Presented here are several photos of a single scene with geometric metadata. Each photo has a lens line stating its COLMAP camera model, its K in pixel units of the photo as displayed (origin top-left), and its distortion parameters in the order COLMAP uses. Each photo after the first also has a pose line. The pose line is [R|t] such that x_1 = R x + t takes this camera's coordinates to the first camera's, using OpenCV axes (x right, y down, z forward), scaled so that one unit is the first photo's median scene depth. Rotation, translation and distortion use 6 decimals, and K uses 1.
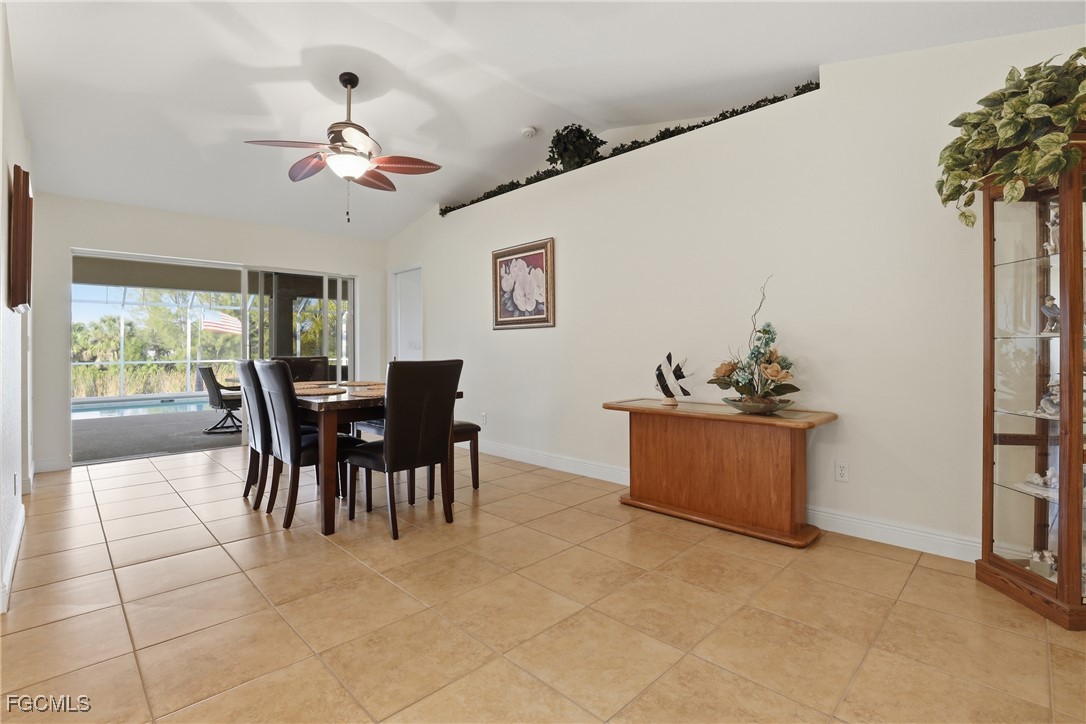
lens RADIAL K [[502.7, 0, 553.8], [0, 502.7, 347.1], [0, 0, 1]] dist [-0.041845, 0.009168]
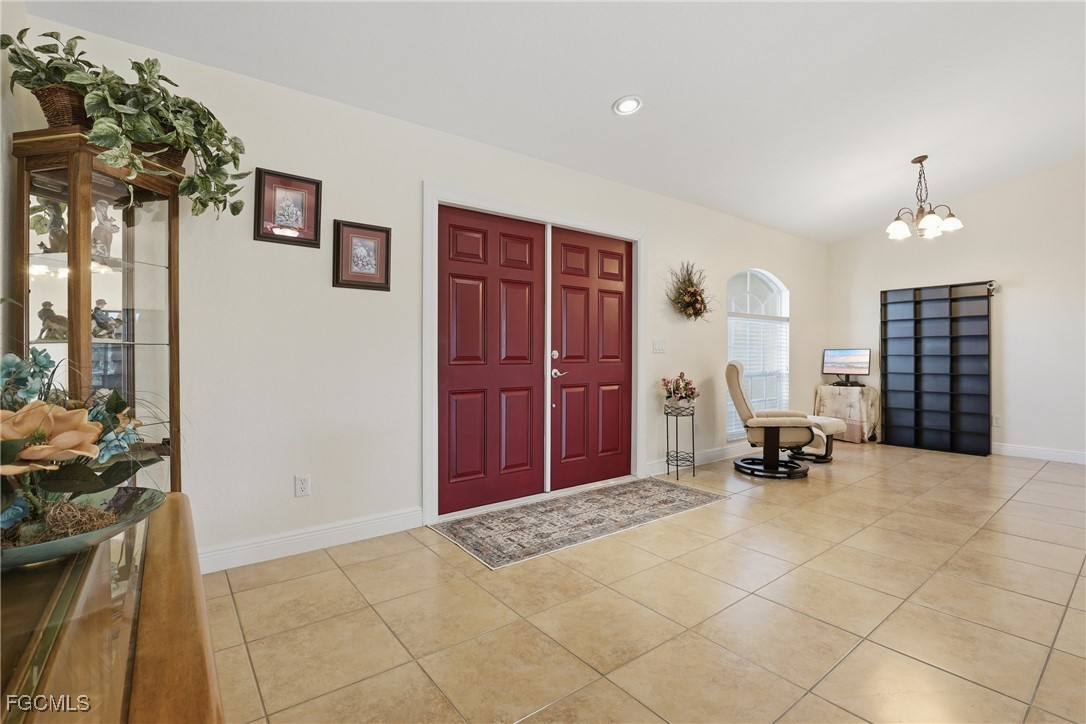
lens RADIAL K [[502.7, 0, 549.0], [0, 502.7, 357.2], [0, 0, 1]] dist [-0.041845, 0.009168]
pose [[-0.990895, -0.000514, 0.134637, 0.020824], [0.001029, 0.999935, 0.011390, -0.001615], [-0.134634, 0.011424, -0.990830, 0.784809]]
